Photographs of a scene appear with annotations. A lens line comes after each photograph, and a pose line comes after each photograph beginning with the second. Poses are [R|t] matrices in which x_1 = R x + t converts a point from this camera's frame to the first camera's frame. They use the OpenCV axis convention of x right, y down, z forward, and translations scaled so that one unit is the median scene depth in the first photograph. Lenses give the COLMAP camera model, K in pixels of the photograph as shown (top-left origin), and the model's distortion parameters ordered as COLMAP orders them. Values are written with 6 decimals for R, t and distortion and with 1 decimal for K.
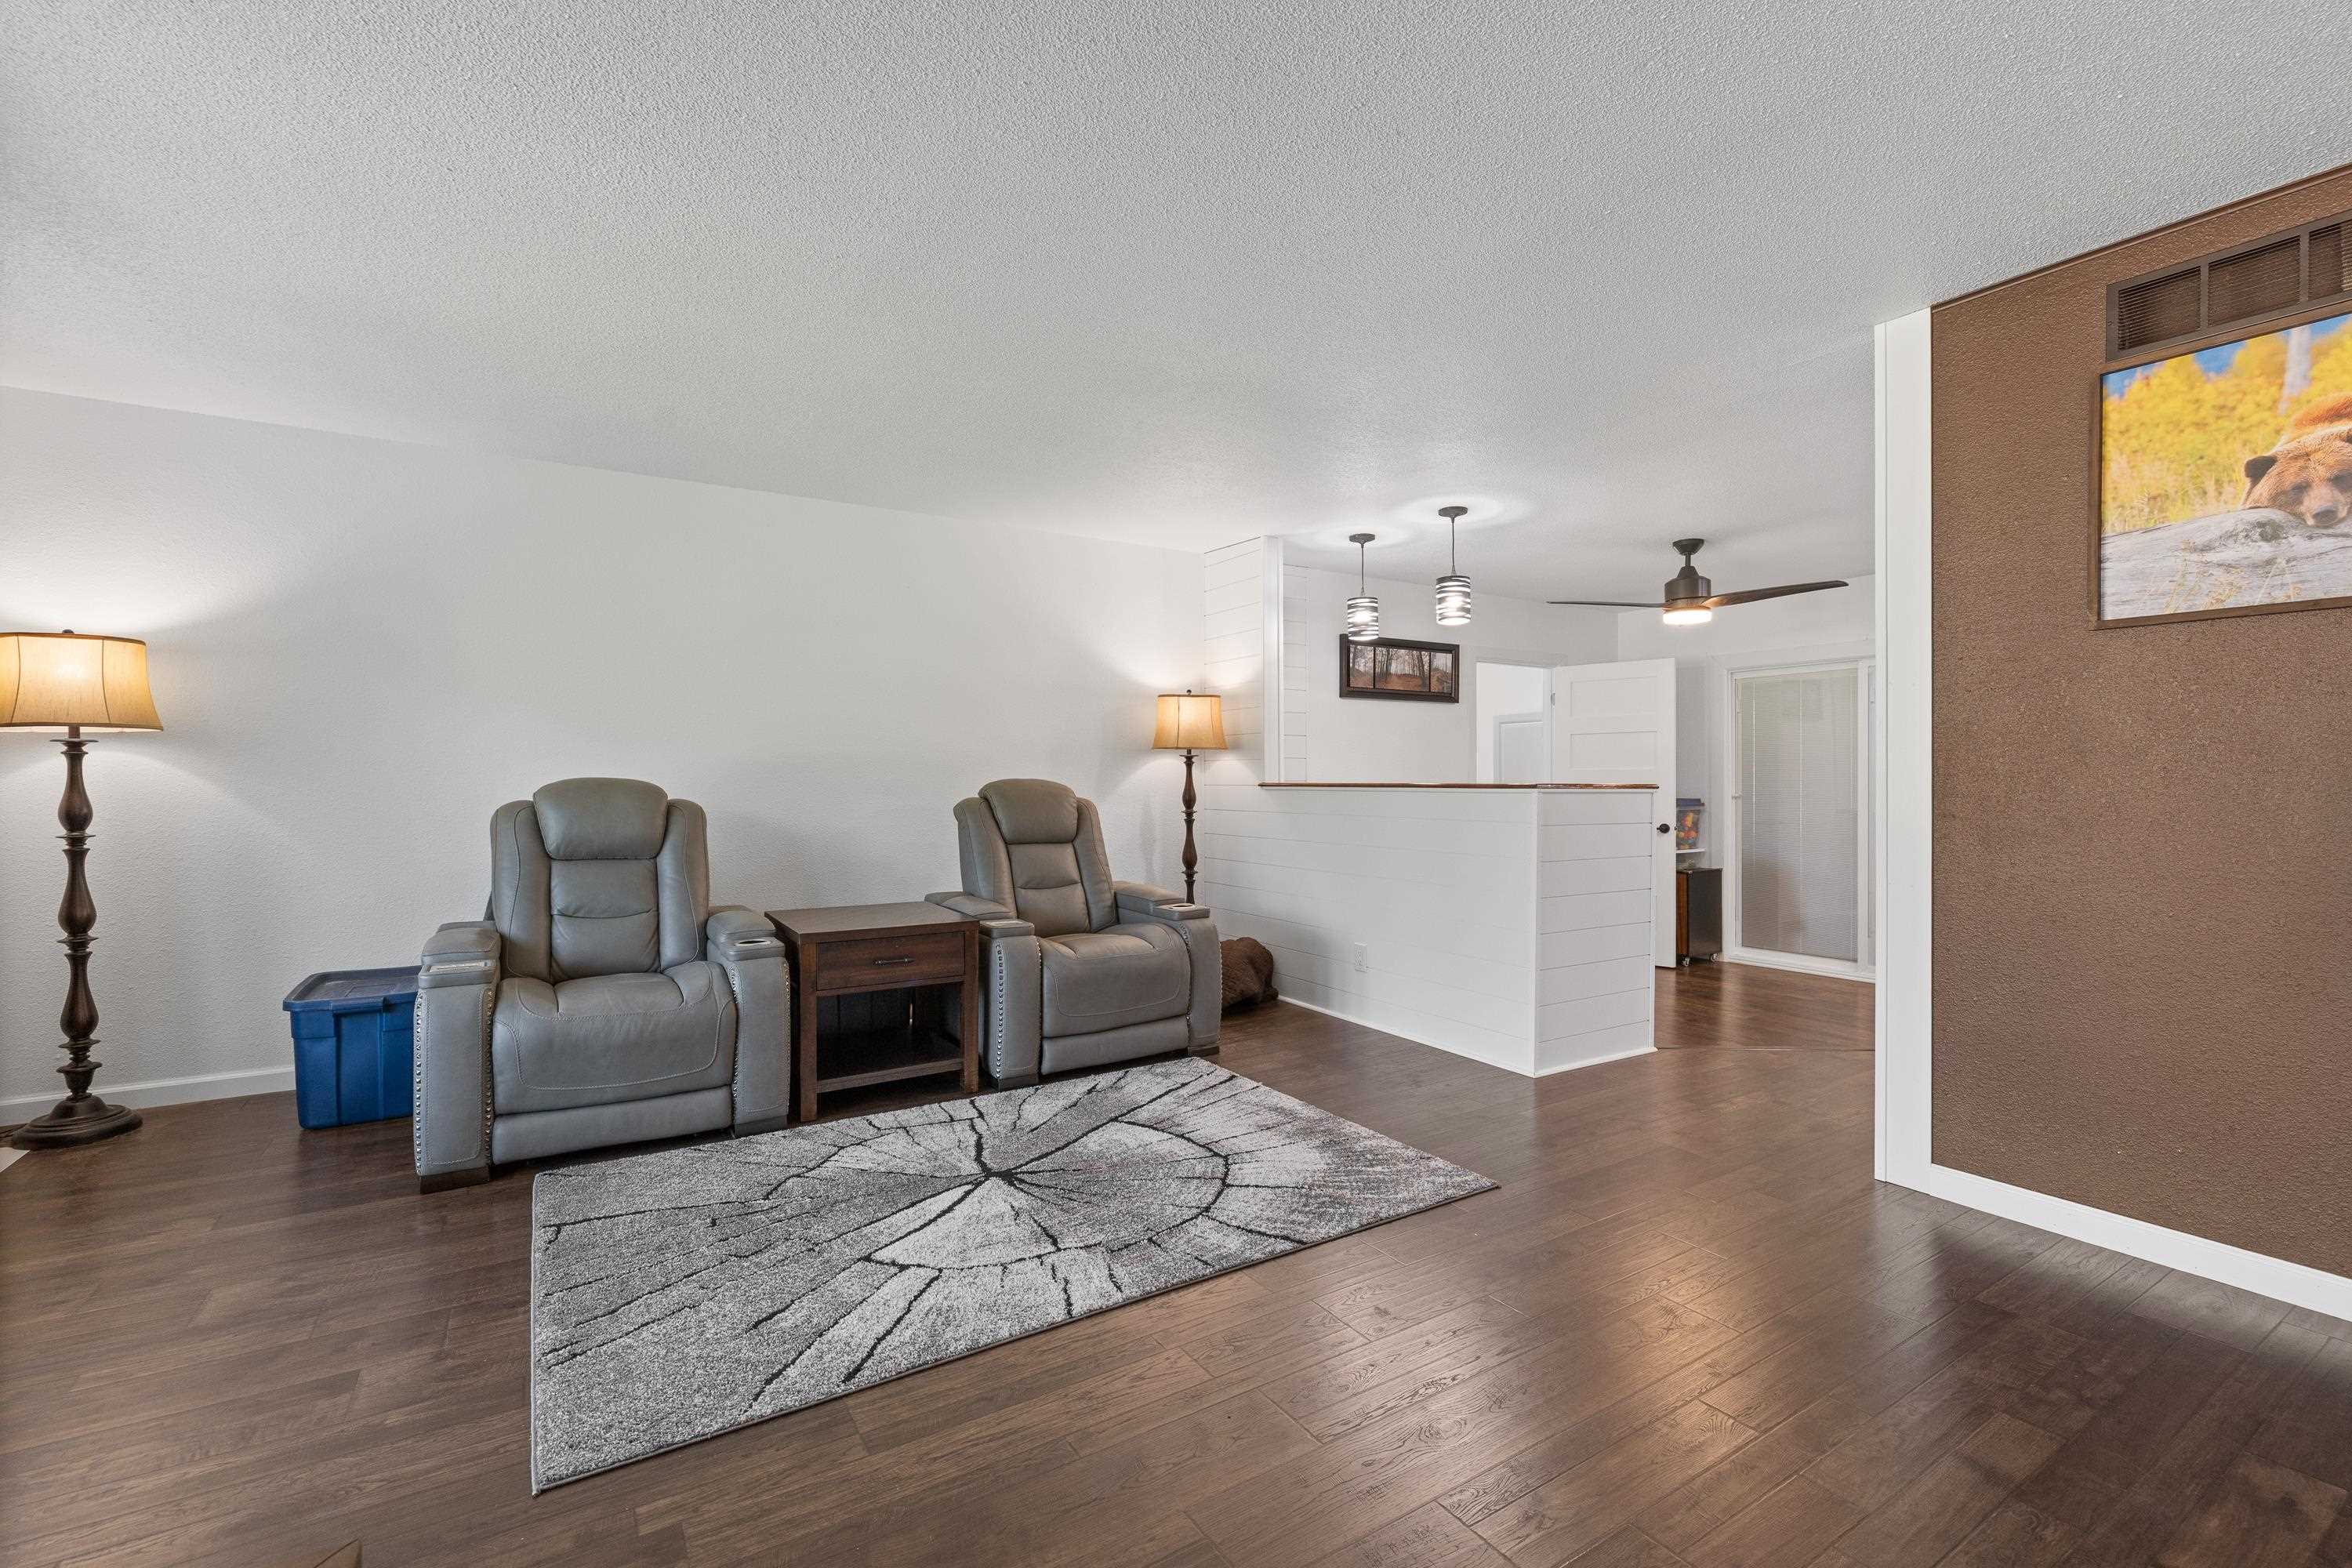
lens RADIAL K [[1018.7, 0, 1210.3], [0, 1018.7, 796.2], [0, 0, 1]] dist [-0.008568, 0.000521]
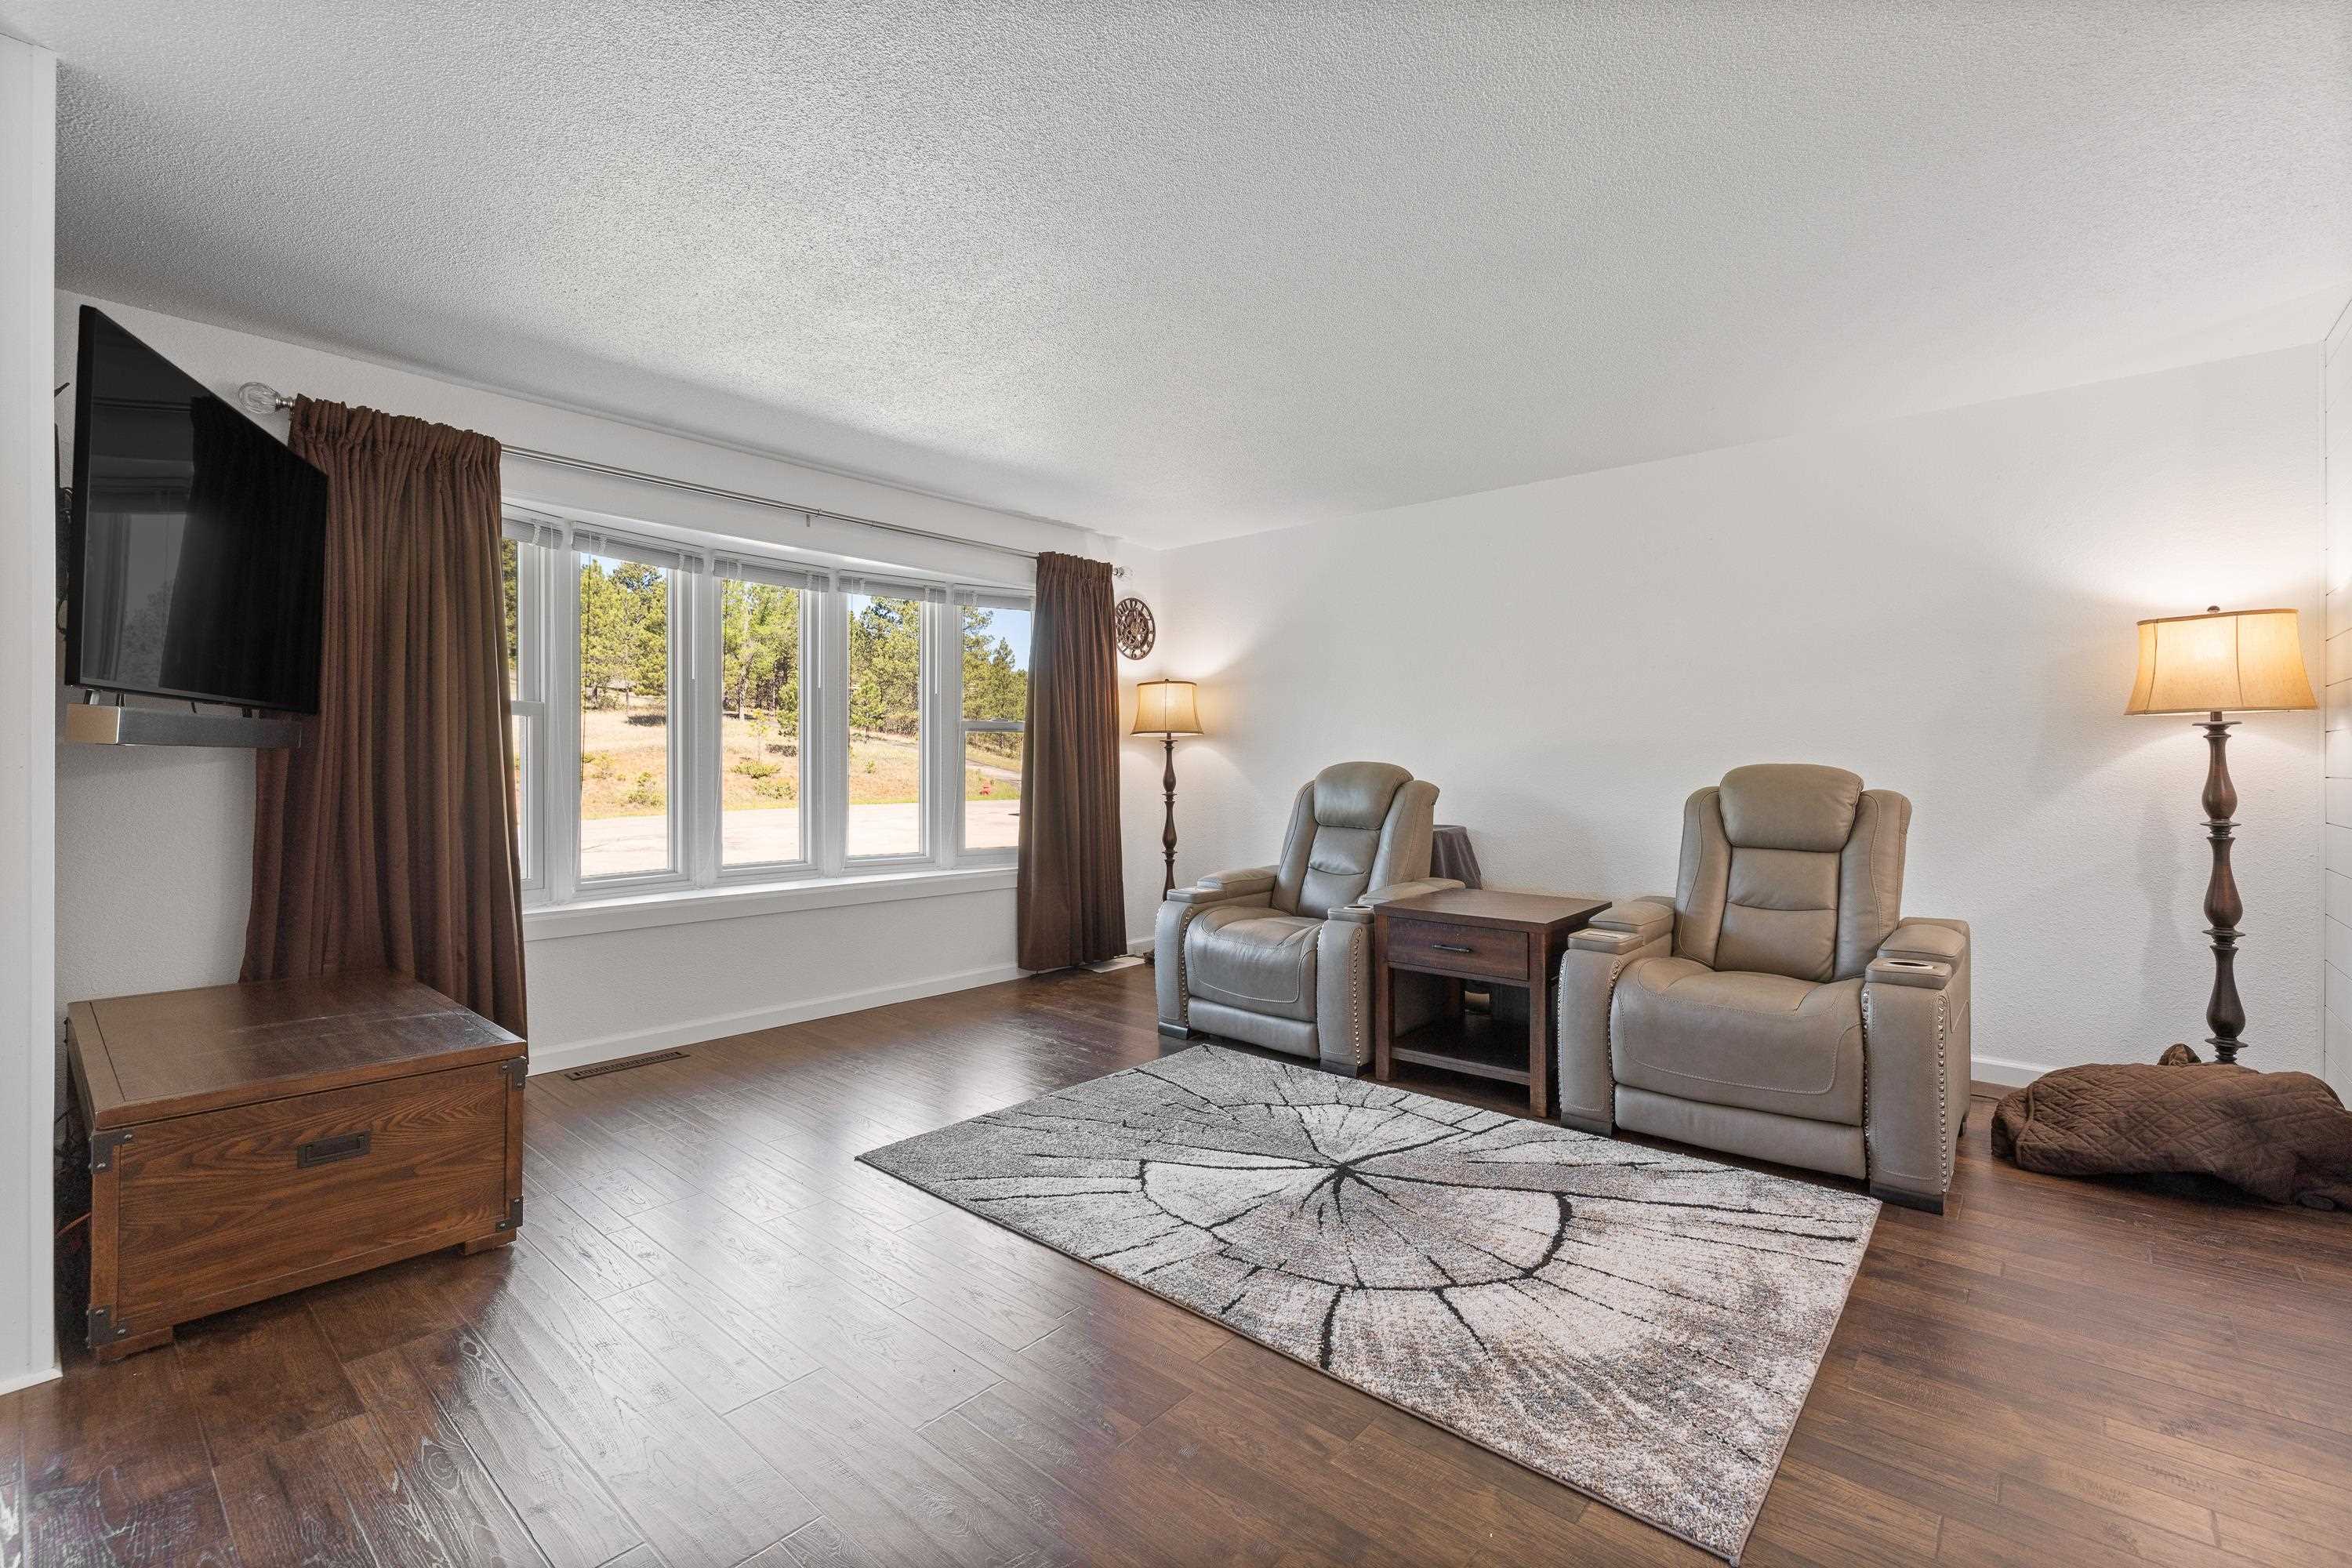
lens RADIAL K [[1018.7, 0, 1179.2], [0, 1018.7, 758.9], [0, 0, 1]] dist [-0.008568, 0.000521]
pose [[0.273278, -0.005911, -0.961917, 0.625929], [-0.018854, 0.999756, -0.011499, -0.003484], [0.961750, 0.021278, 0.273100, 0.533607]]
